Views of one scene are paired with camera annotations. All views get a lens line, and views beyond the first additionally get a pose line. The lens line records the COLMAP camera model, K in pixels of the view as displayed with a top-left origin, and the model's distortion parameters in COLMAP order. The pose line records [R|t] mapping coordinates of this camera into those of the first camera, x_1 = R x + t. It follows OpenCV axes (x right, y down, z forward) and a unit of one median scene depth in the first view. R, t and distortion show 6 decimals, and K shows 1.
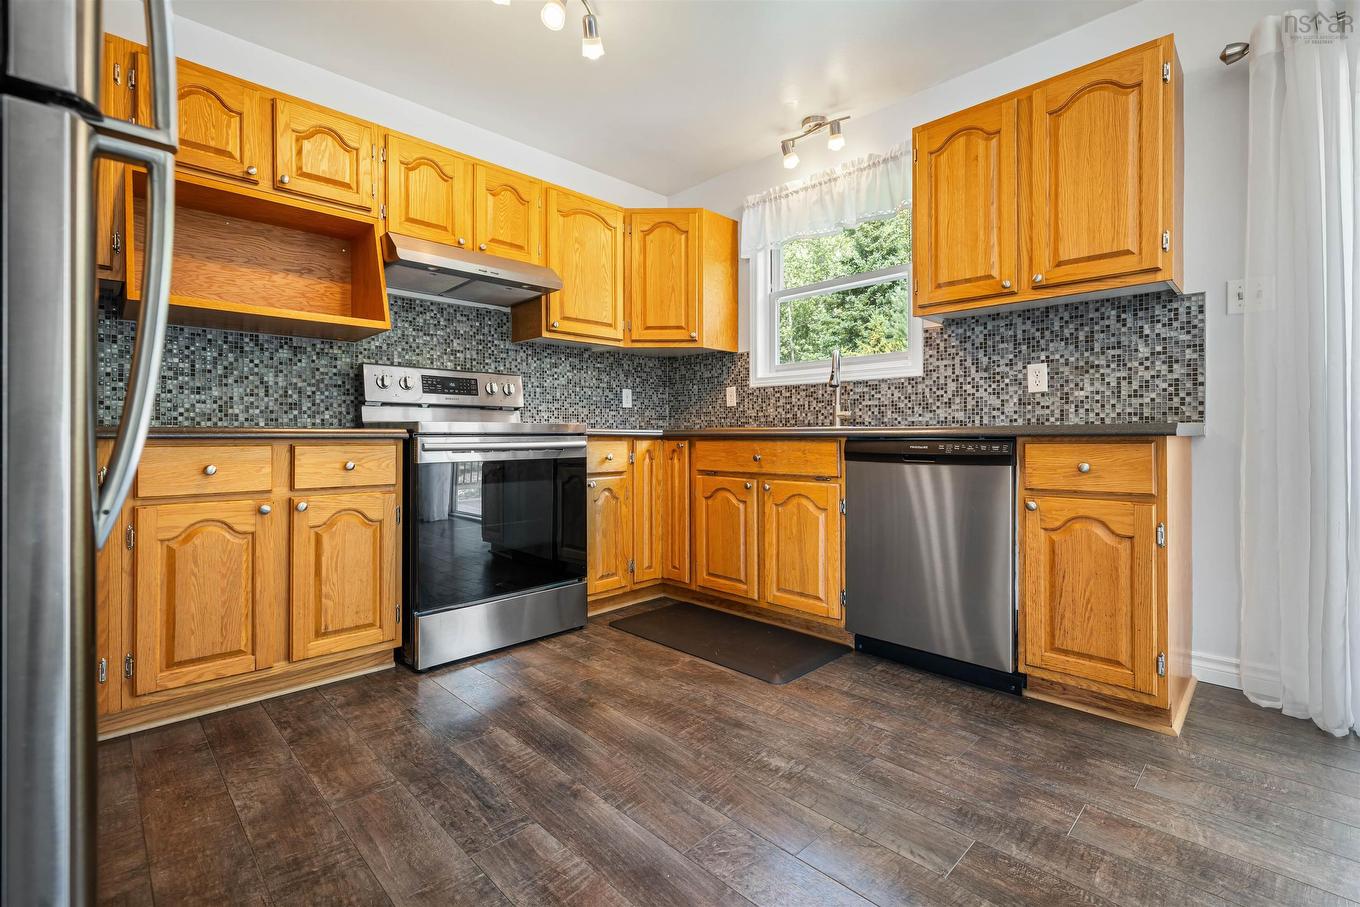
lens RADIAL K [[603.6, 0, 673.4], [0, 603.6, 437.0], [0, 0, 1]] dist [0.000788, -0.000164]
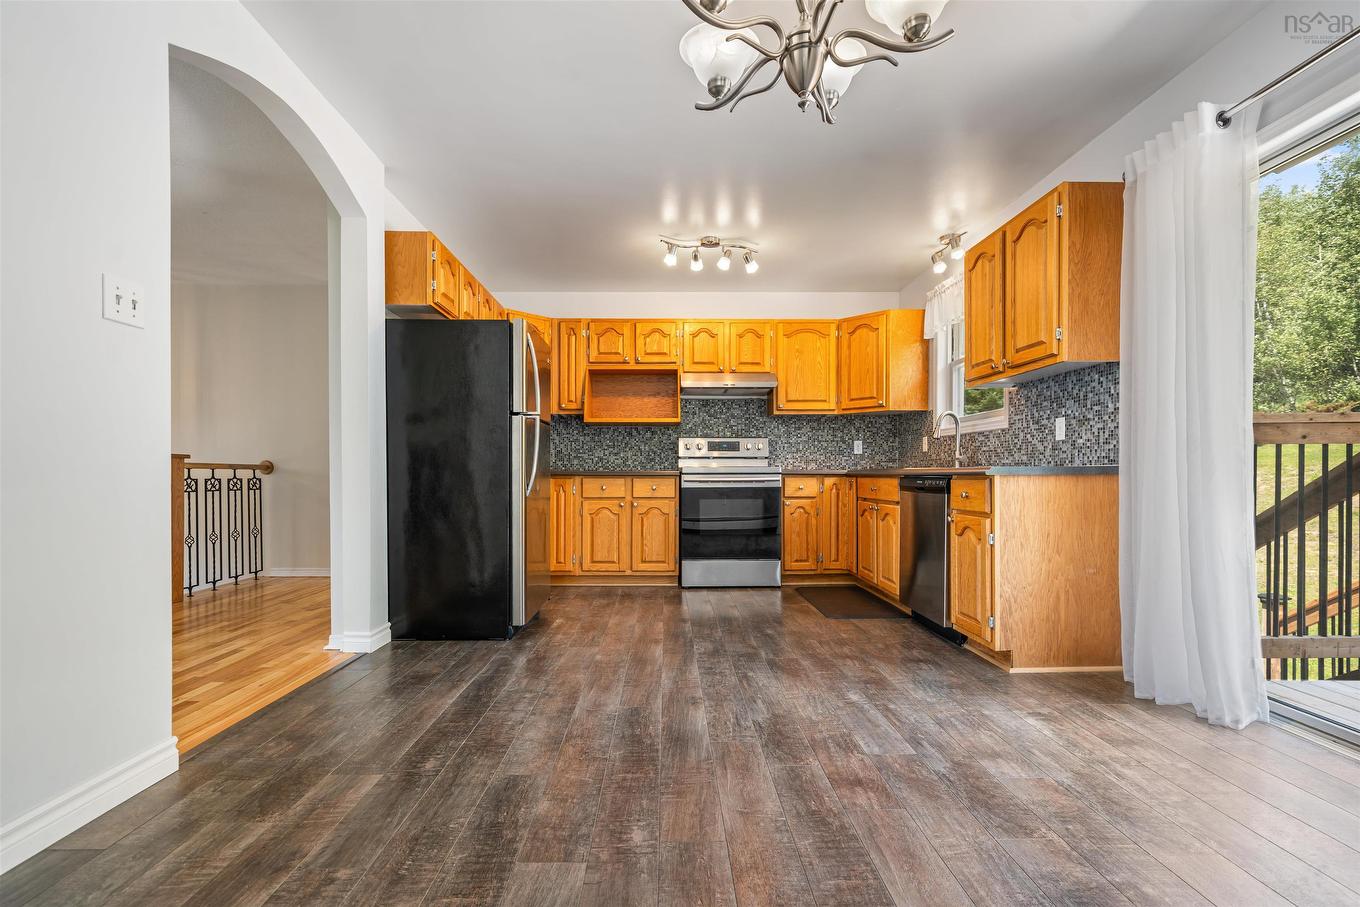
lens RADIAL K [[603.6, 0, 669.6], [0, 603.6, 484.0], [0, 0, 1]] dist [0.000788, -0.000164]
pose [[0.723639, 0.011639, -0.690081, 0.910700], [-0.000651, 0.999869, 0.016181, -0.002373], [0.690178, -0.011260, 0.723552, -0.497031]]
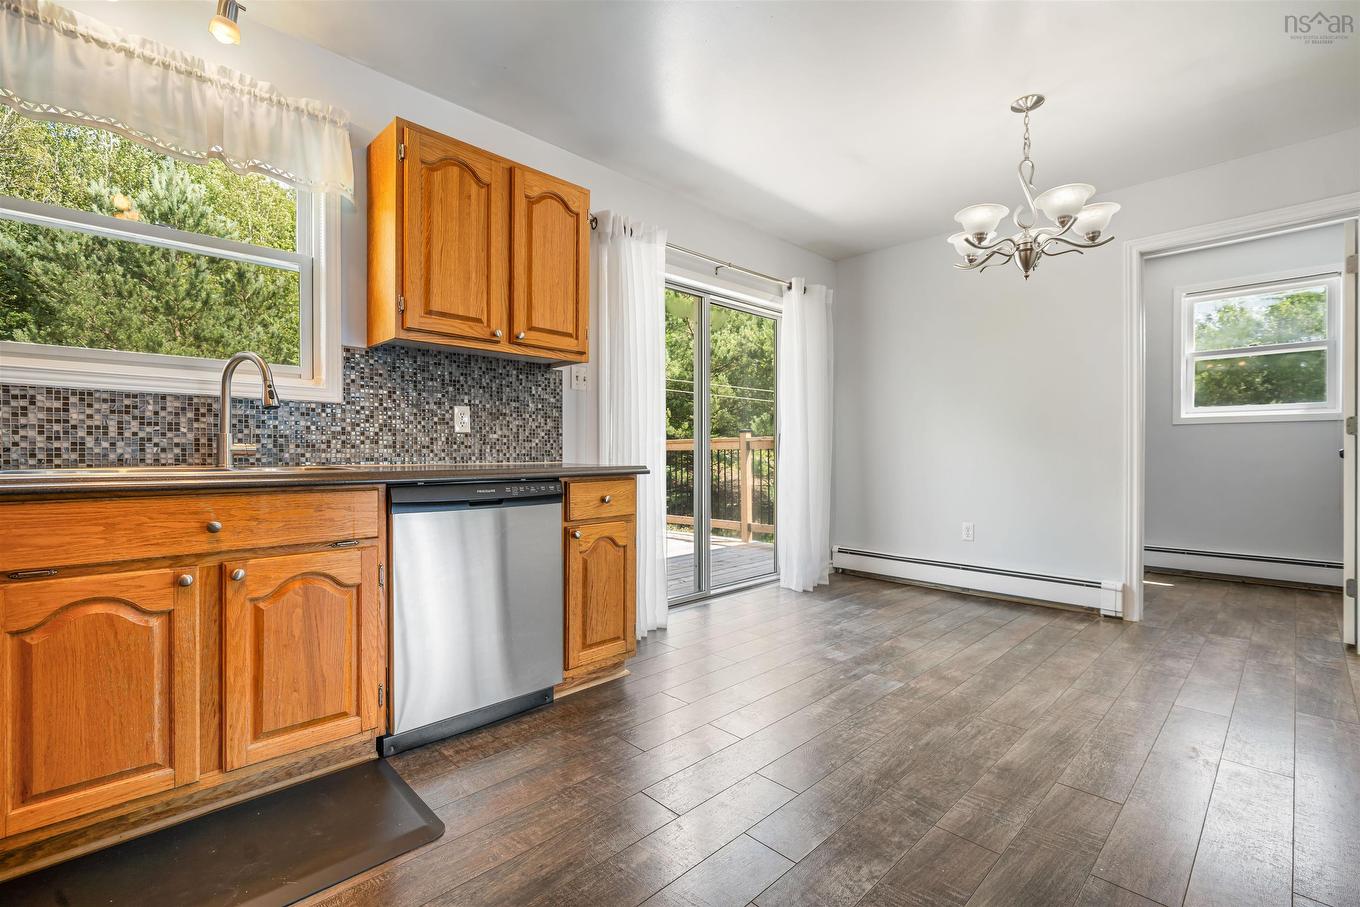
lens RADIAL K [[603.6, 0, 681.4], [0, 603.6, 456.8], [0, 0, 1]] dist [0.000788, -0.000164]
pose [[-0.005070, -0.003066, 0.999982, -0.480960], [0.002900, 0.999991, 0.003081, -0.034681], [-0.999983, 0.002916, -0.005061, 0.635622]]
